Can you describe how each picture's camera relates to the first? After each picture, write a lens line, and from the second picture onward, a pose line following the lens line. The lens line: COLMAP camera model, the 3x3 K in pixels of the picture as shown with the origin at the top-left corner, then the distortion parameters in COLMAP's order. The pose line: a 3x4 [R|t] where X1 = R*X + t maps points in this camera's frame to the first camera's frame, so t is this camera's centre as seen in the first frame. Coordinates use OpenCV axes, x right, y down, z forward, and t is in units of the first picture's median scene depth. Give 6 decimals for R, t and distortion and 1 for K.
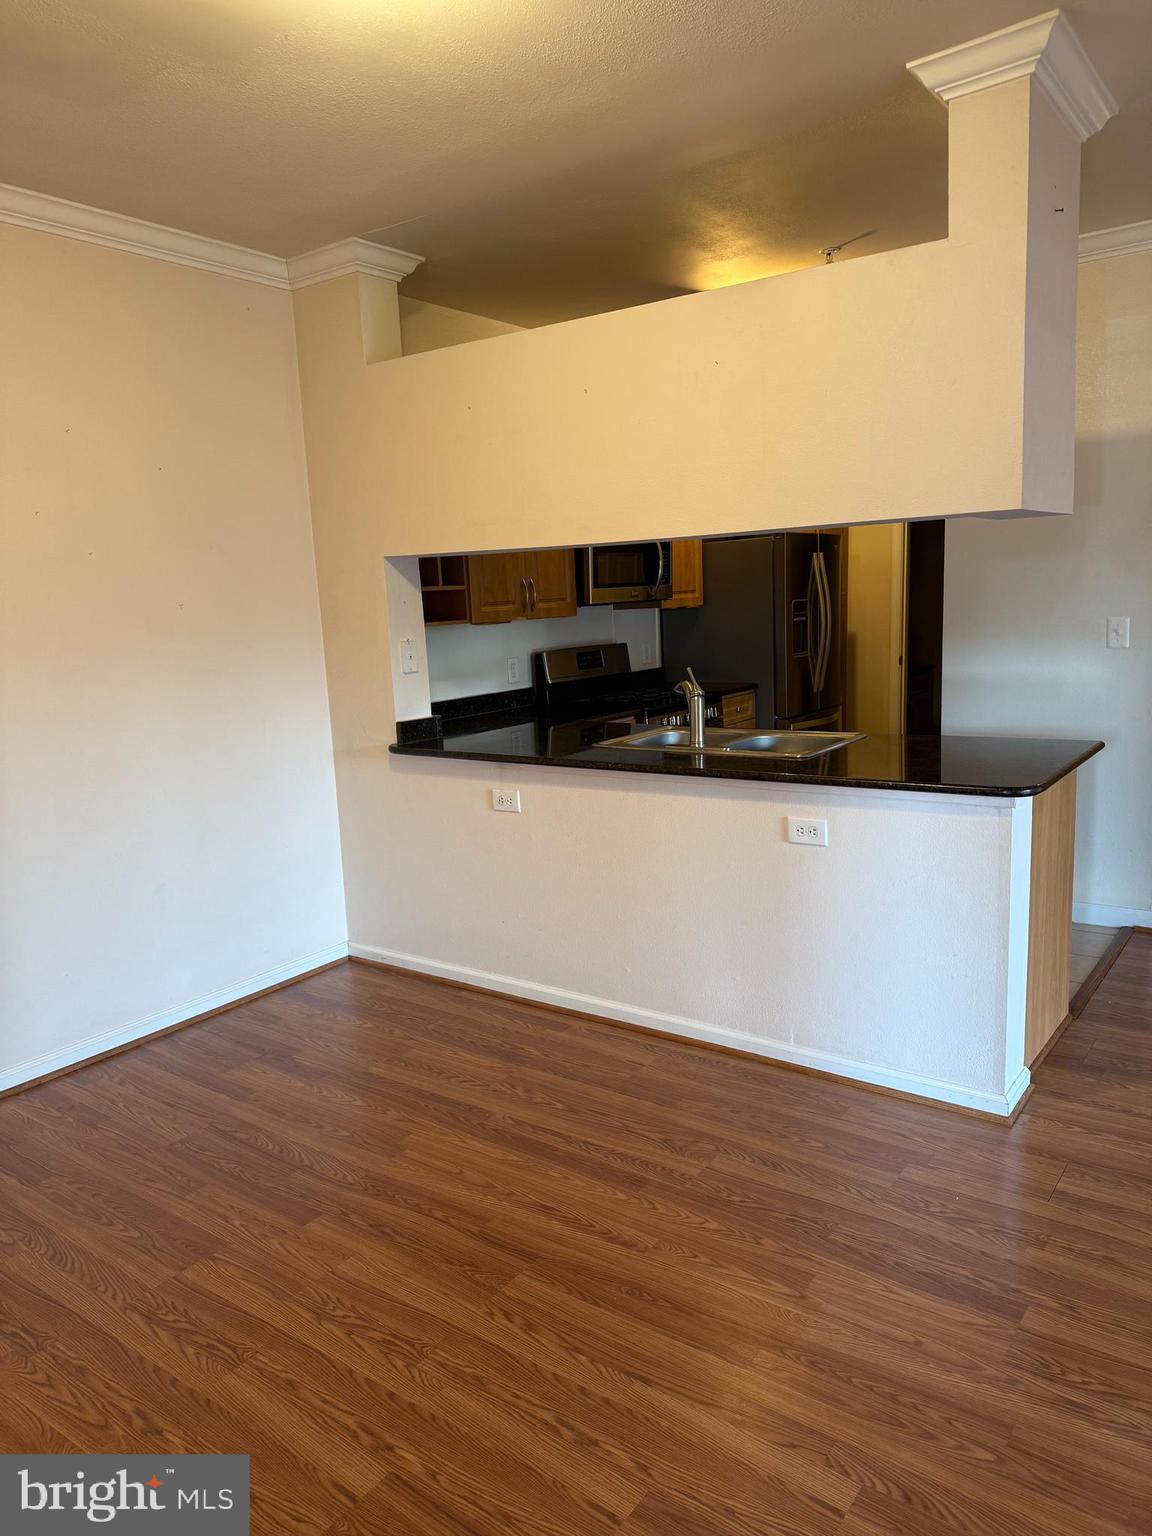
lens RADIAL K [[1070.2, 0, 576.0], [0, 1070.2, 768.0], [0, 0, 1]] dist [0.127626, -0.230897]
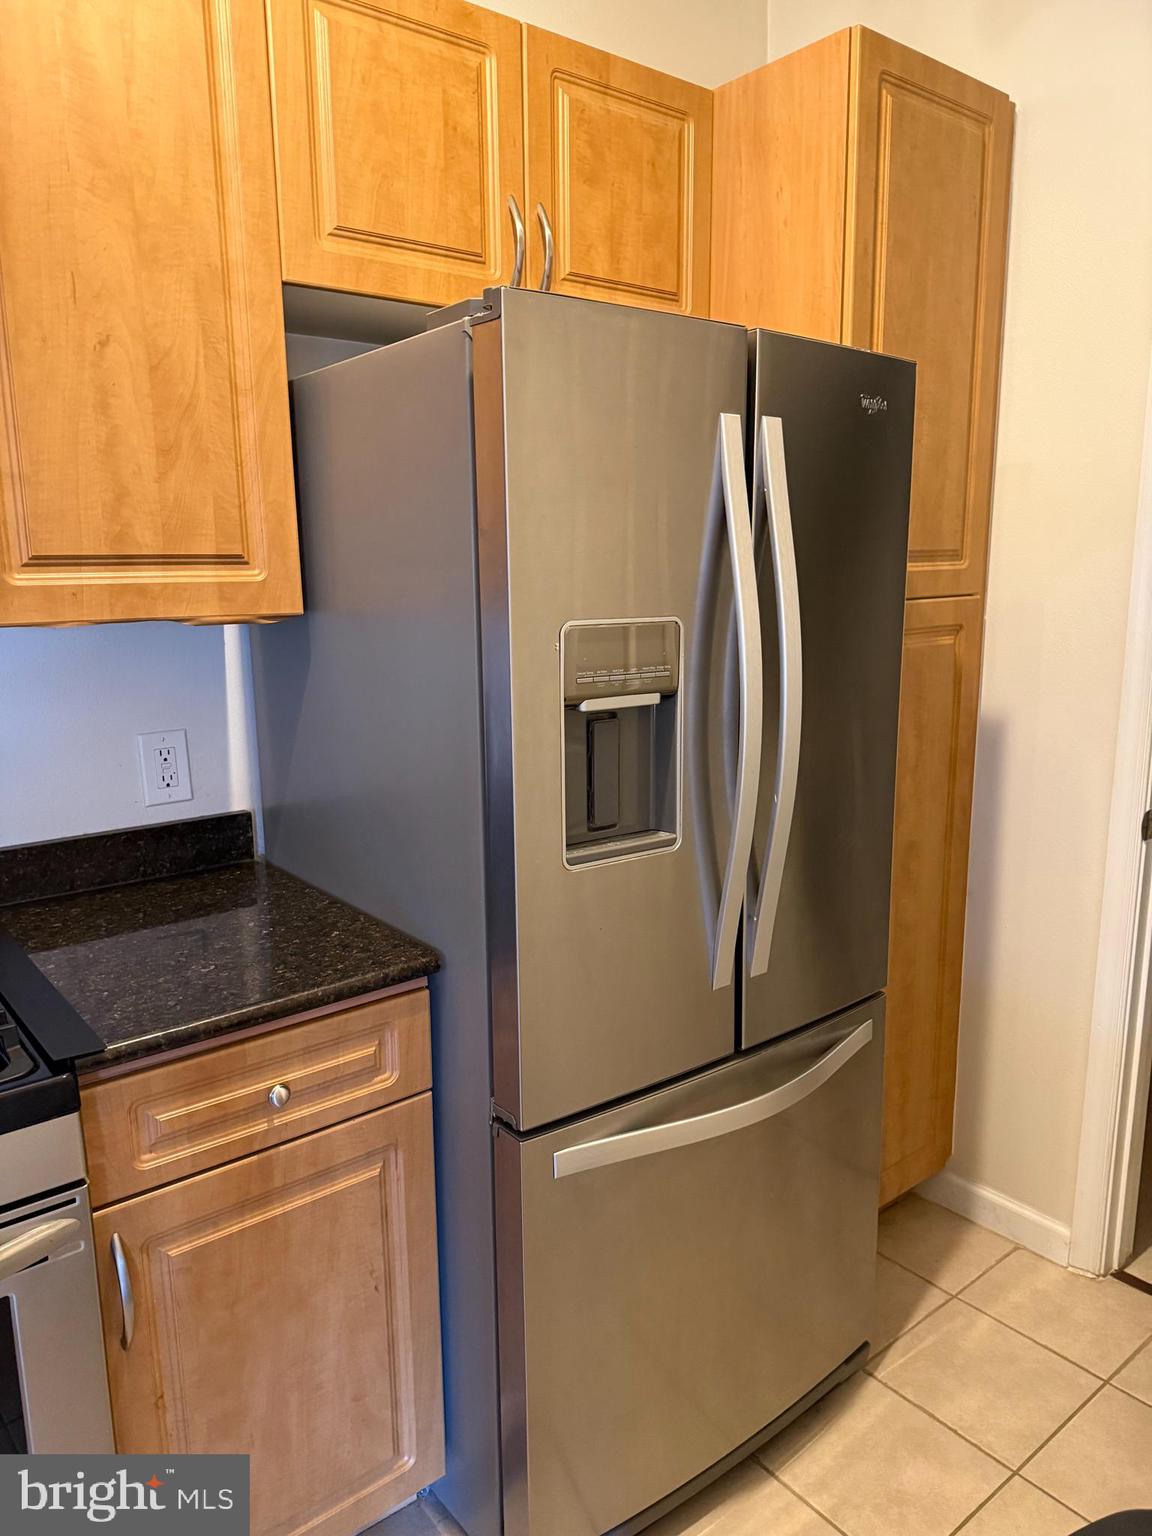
lens RADIAL K [[1070.2, 0, 576.0], [0, 1070.2, 768.0], [0, 0, 1]] dist [0.127626, -0.230897]
pose [[0.966034, 0.080123, -0.245682, 0.267411], [-0.072187, 0.996542, 0.041153, -0.139141], [0.248130, -0.022020, 0.968477, 0.815617]]
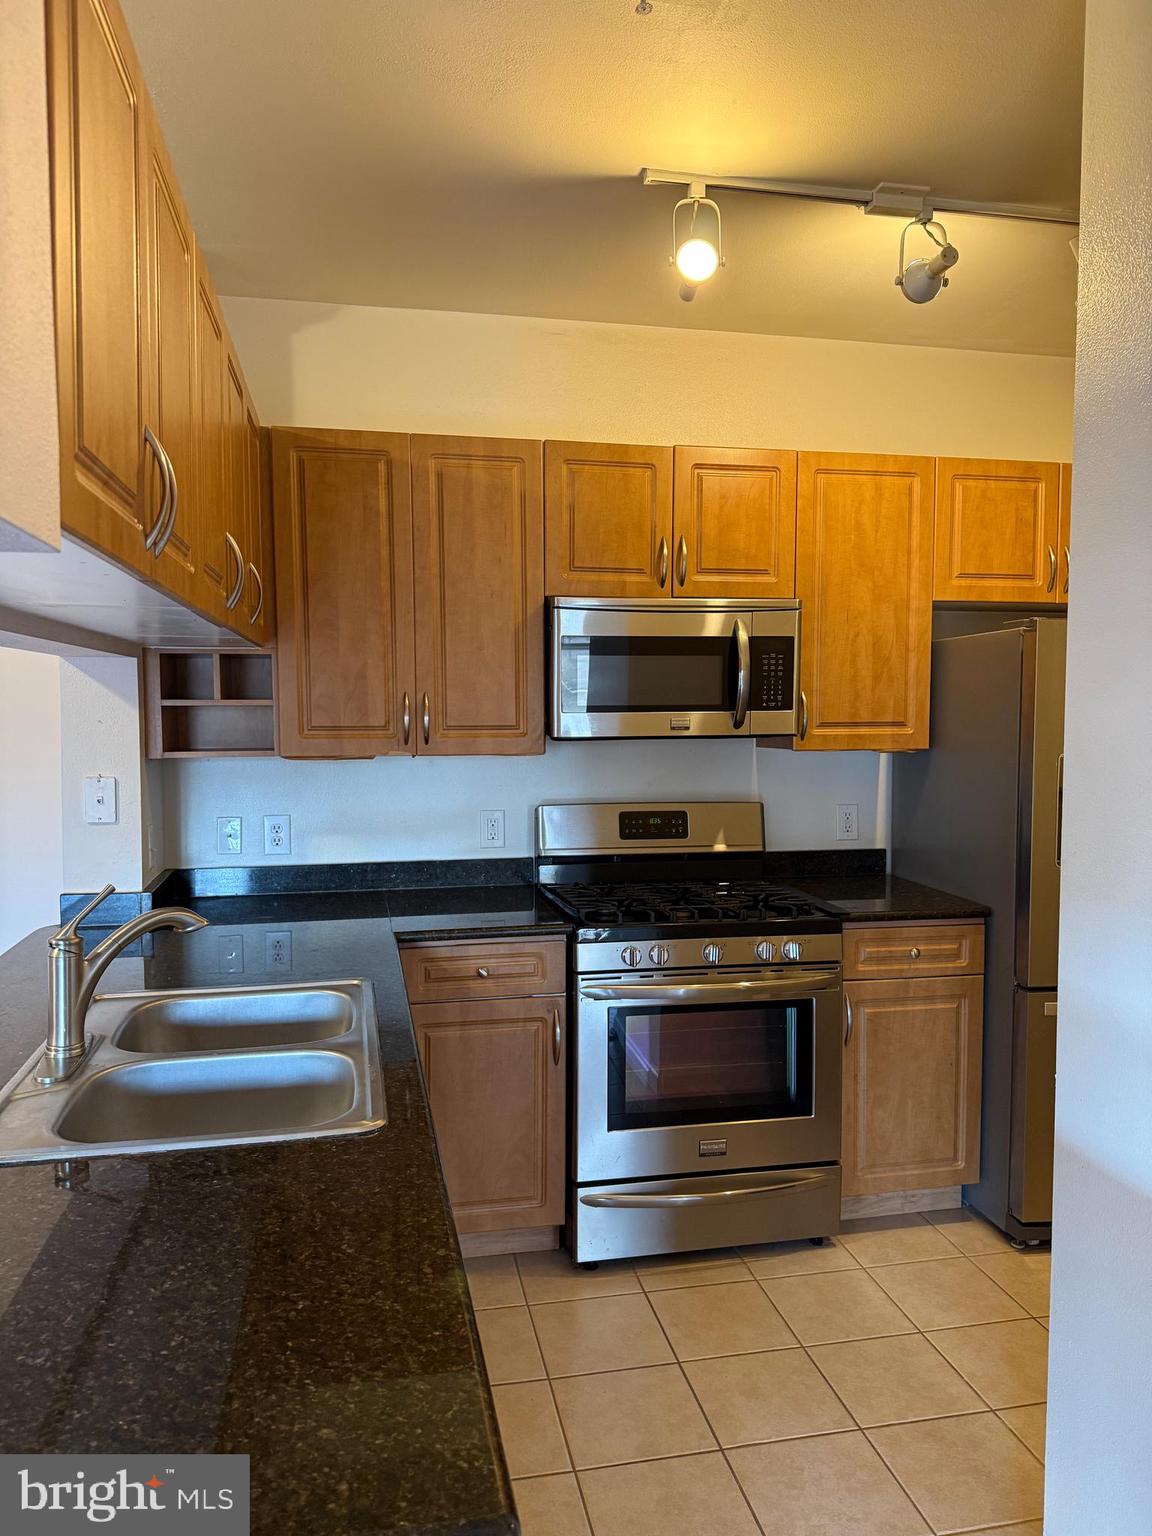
lens RADIAL K [[1070.2, 0, 576.0], [0, 1070.2, 768.0], [0, 0, 1]] dist [0.127626, -0.230897]
pose [[0.738425, 0.084423, -0.669030, 0.381913], [-0.141081, 0.989517, -0.030850, -0.106284], [0.659412, 0.117168, 0.742595, 0.503435]]
